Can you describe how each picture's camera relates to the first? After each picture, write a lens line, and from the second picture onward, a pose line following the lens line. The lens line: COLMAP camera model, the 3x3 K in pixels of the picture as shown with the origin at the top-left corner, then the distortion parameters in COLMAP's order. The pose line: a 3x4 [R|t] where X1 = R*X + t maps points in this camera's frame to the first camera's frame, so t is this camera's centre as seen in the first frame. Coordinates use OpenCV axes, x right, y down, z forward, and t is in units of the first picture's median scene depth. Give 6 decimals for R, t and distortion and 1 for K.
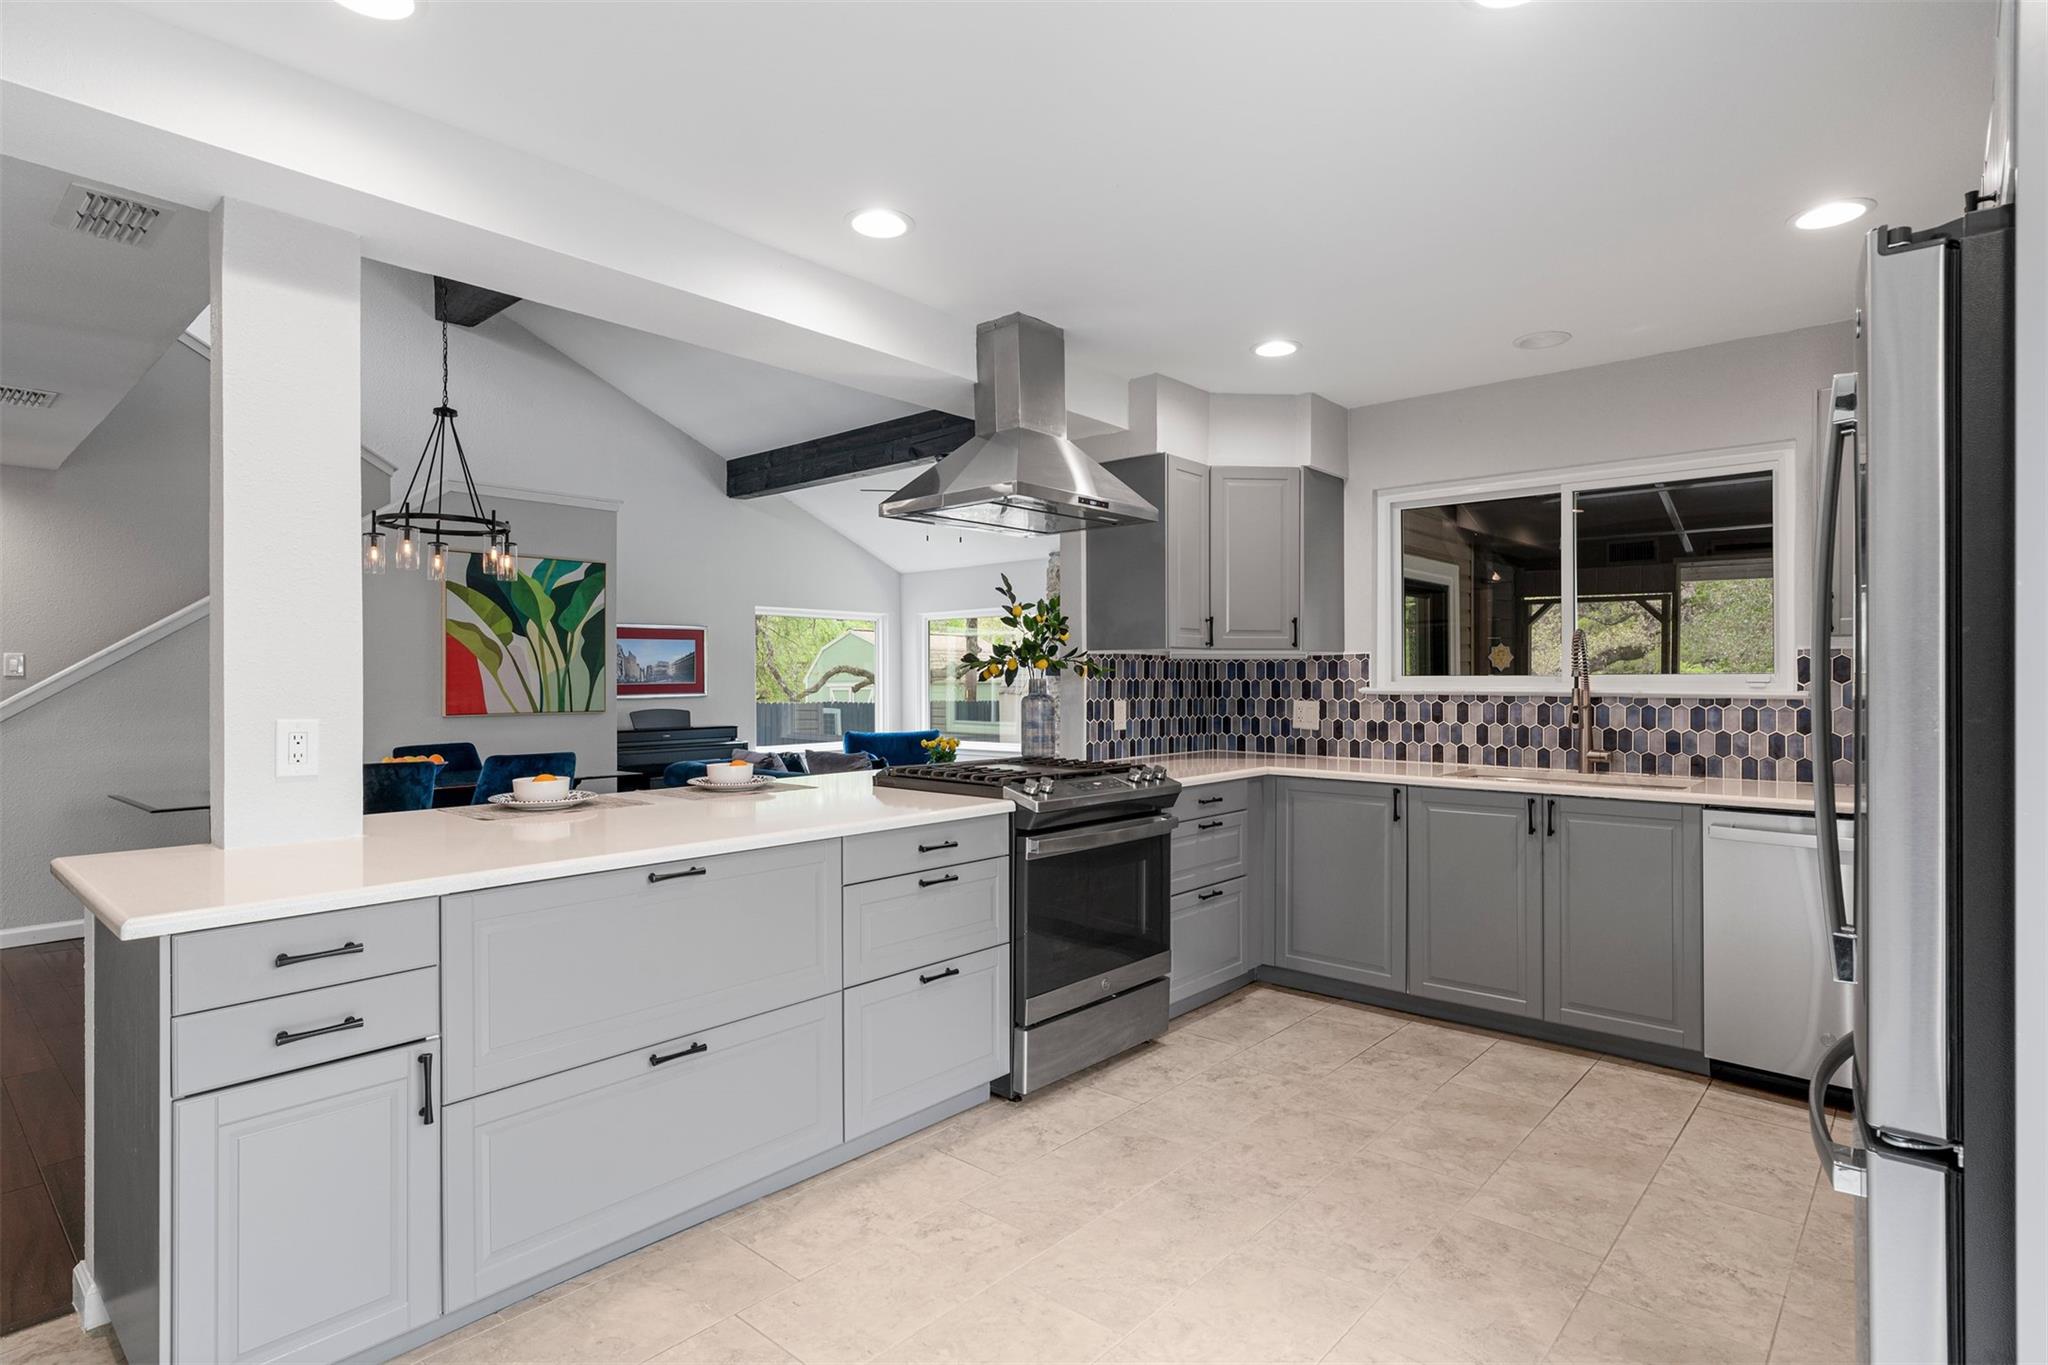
lens RADIAL K [[1040.4, 0, 1024.8], [0, 1040.4, 675.8], [0, 0, 1]] dist [-0.008074, 0.003436]
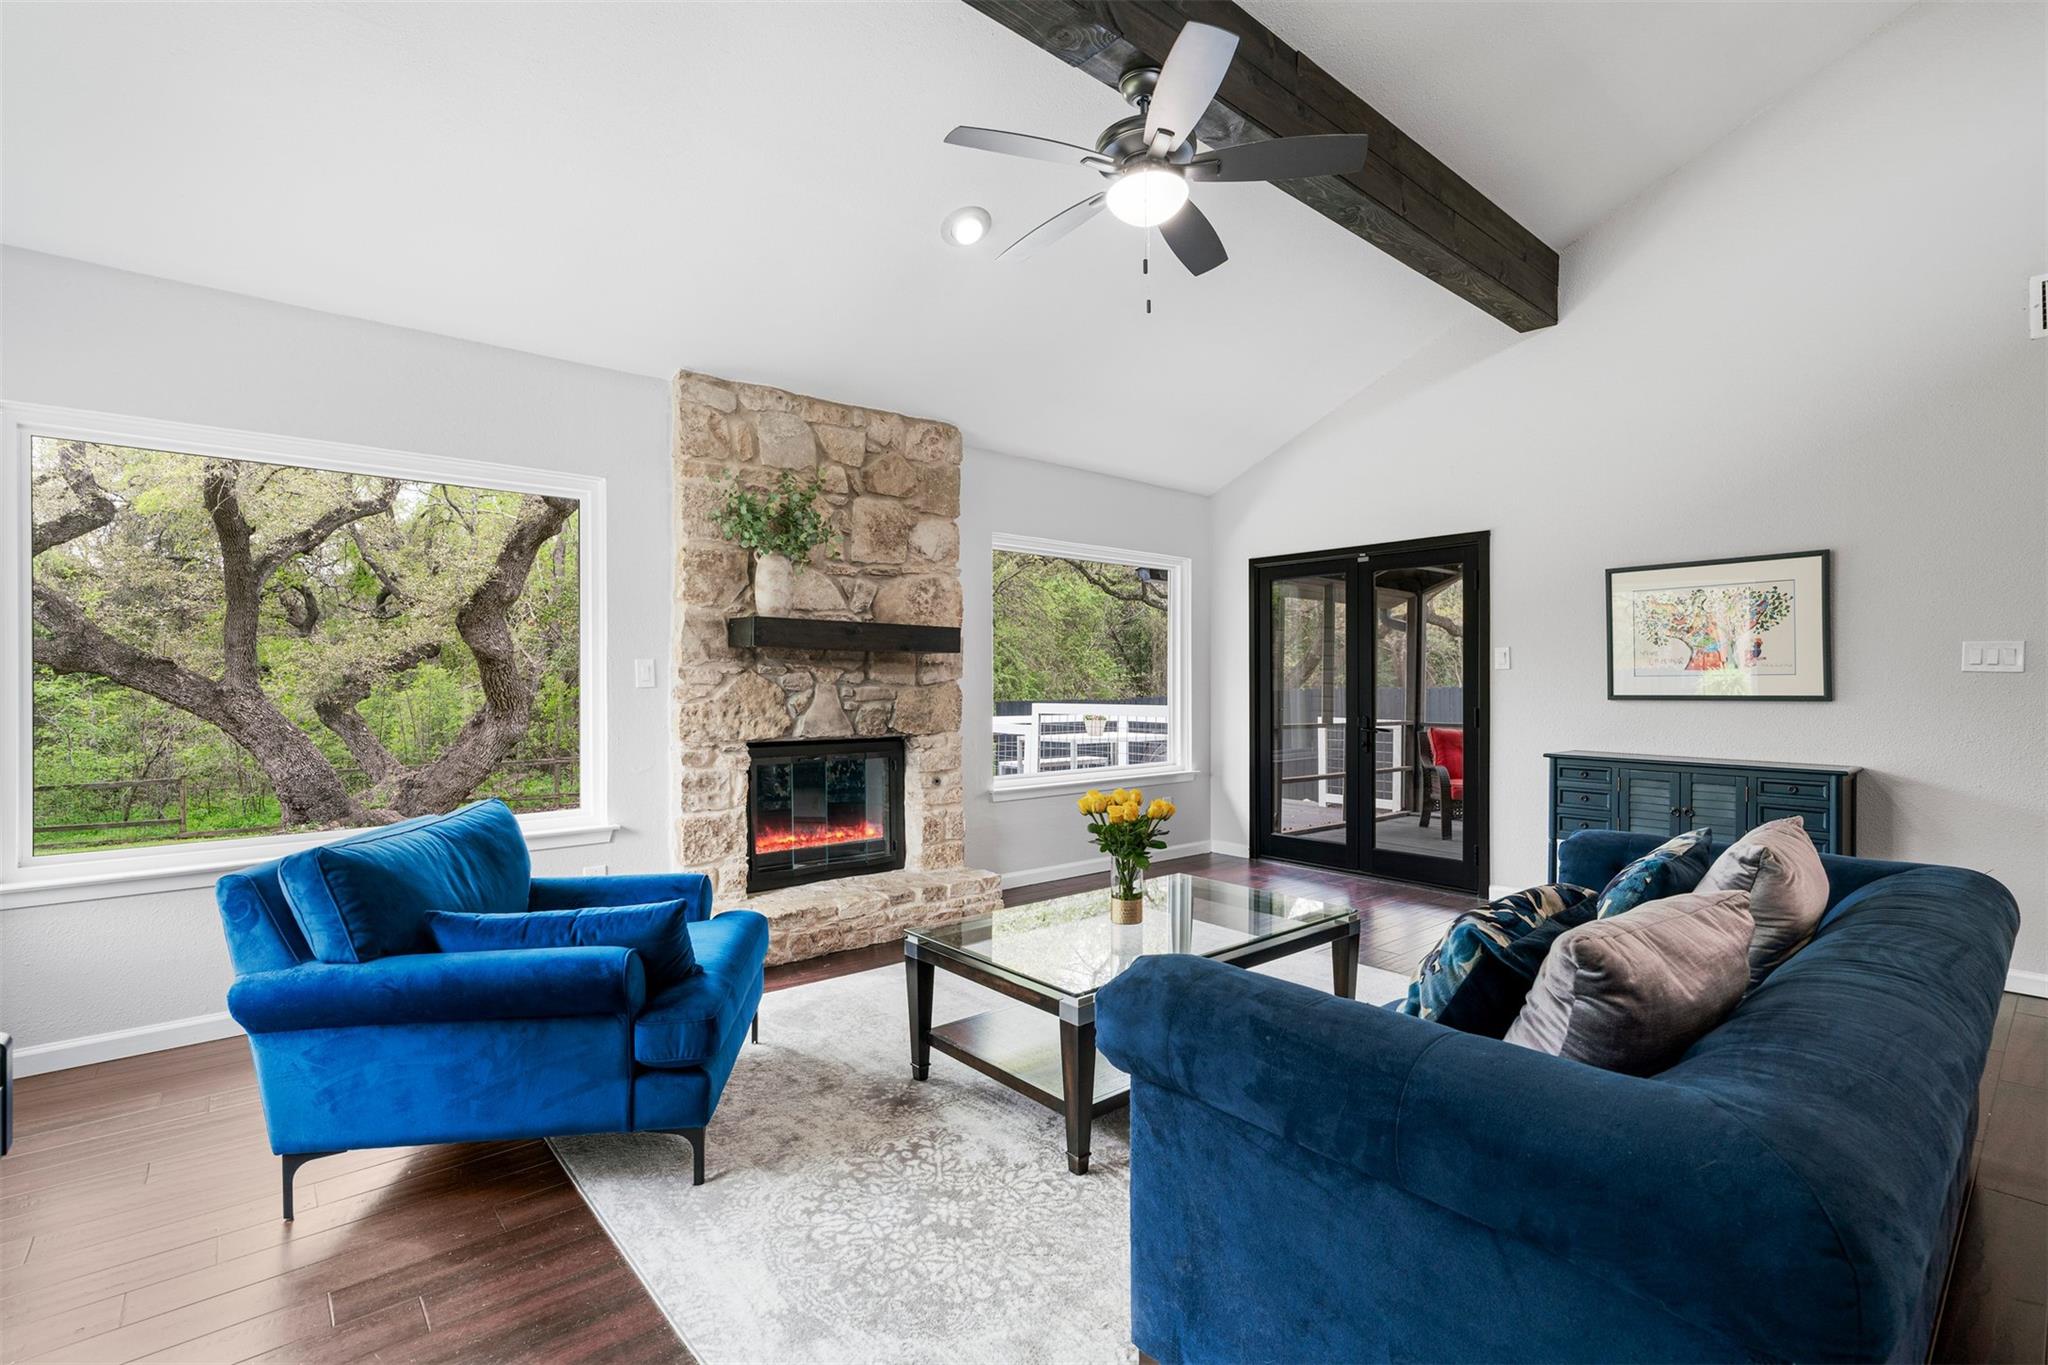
lens RADIAL K [[926.3, 0, 1027.9], [0, 926.3, 686.7], [0, 0, 1]] dist [-0.012853, 0.005279]
pose [[0.130843, 0.000319, 0.991403, -0.702520], [-0.003526, 0.999994, 0.000143, 0.033158], [-0.991397, -0.003515, 0.130843, 1.625060]]
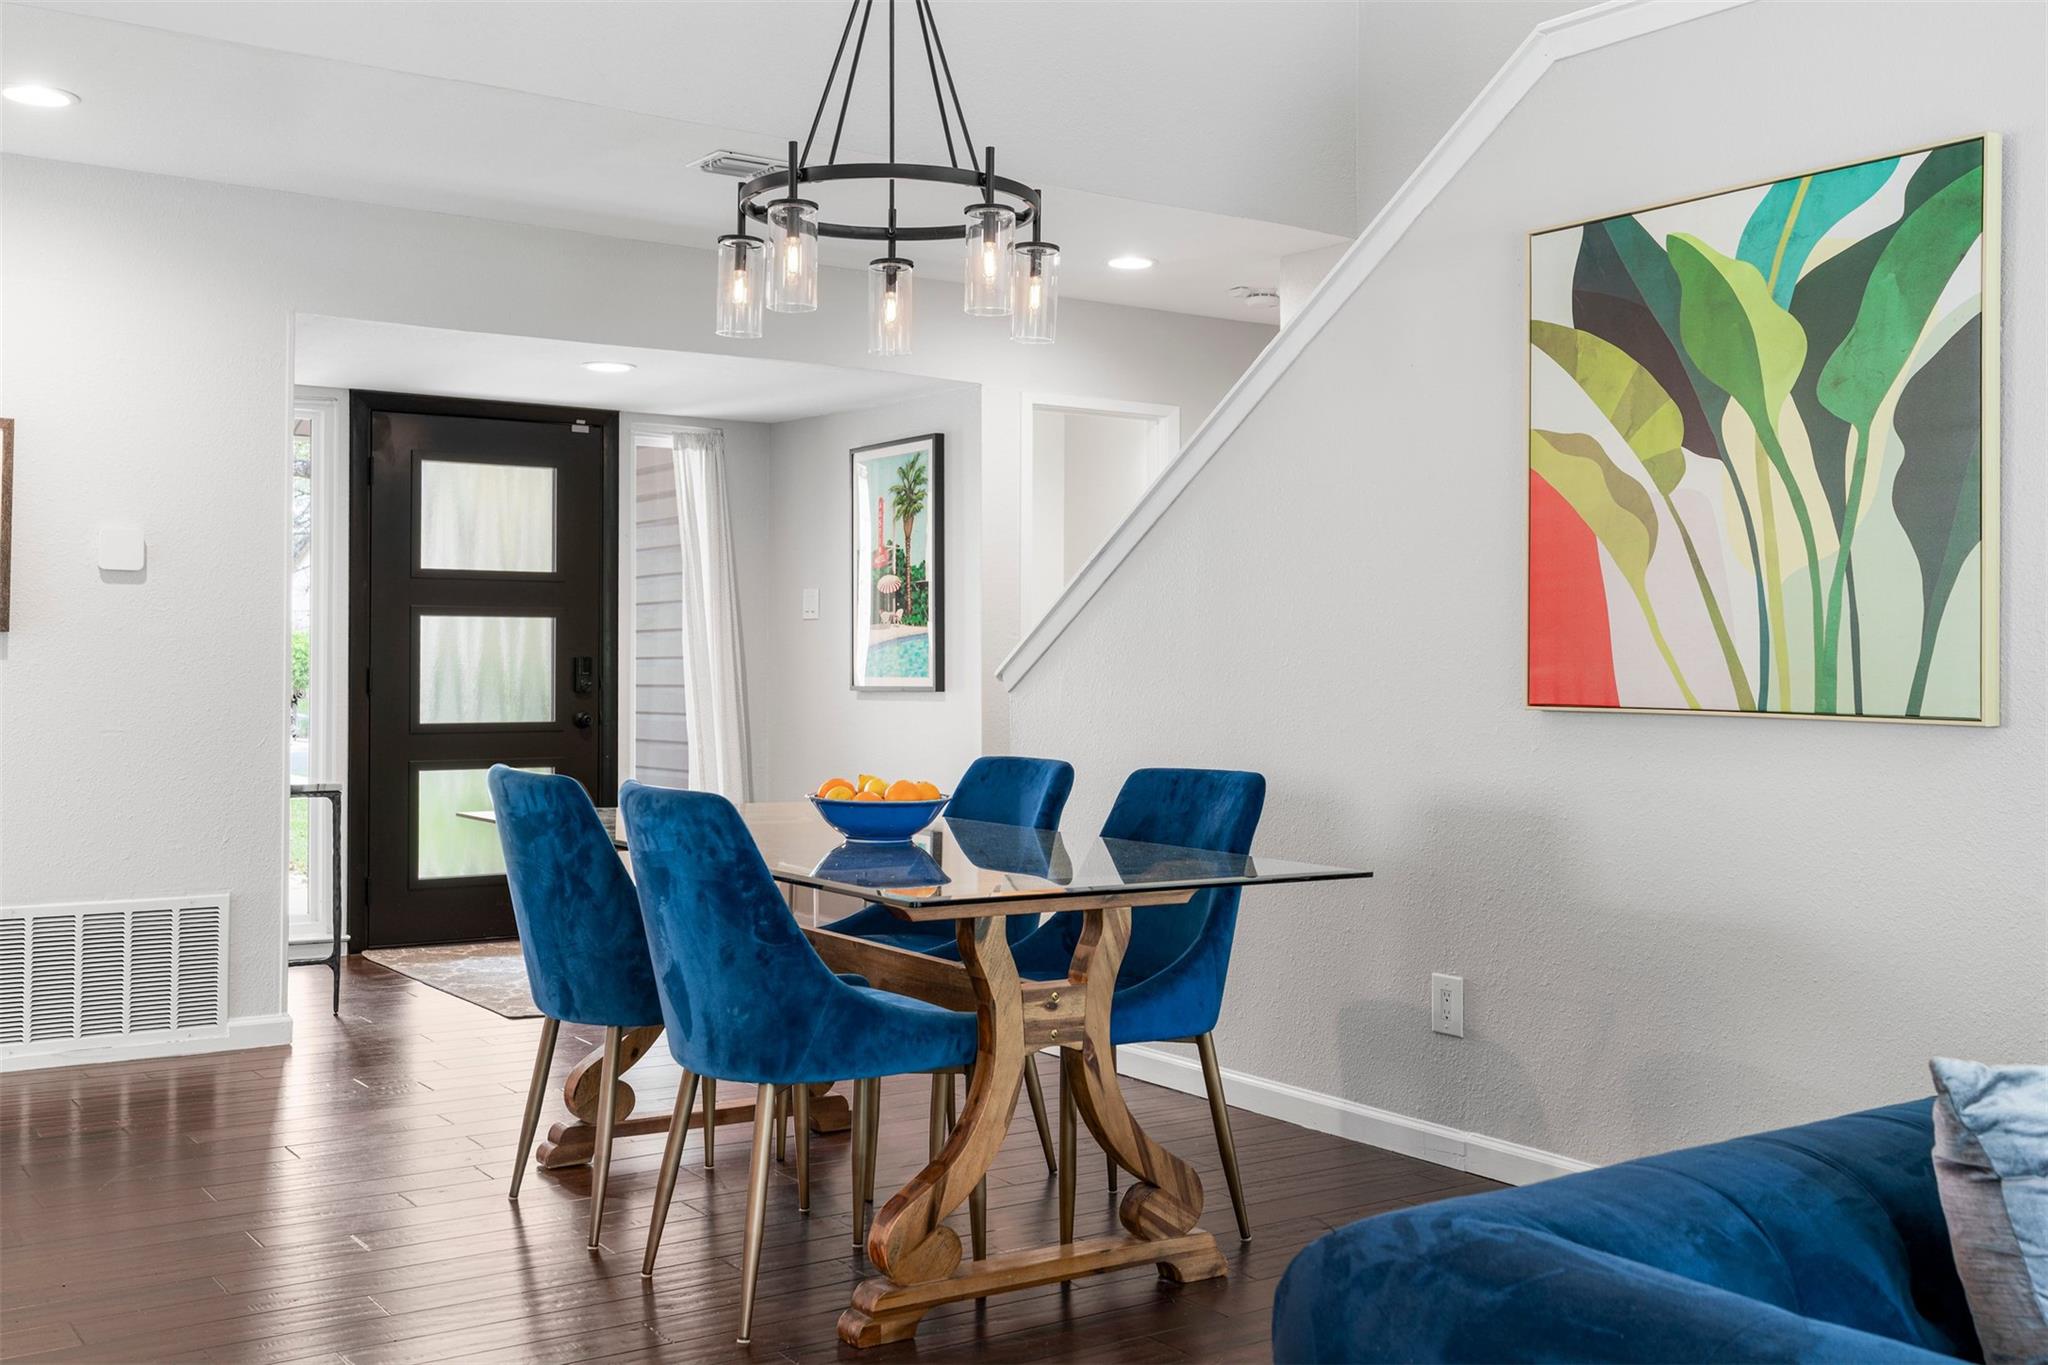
lens RADIAL K [[2008.0, 0, 1008.7], [0, 2008.0, 646.7], [0, 0, 1]] dist [0.004399, 0.000000]
pose [[-0.240261, -0.001207, -0.970708, 0.178181], [-0.004223, 0.999991, -0.000199, 0.023811], [0.970699, 0.004051, -0.240264, 1.231616]]
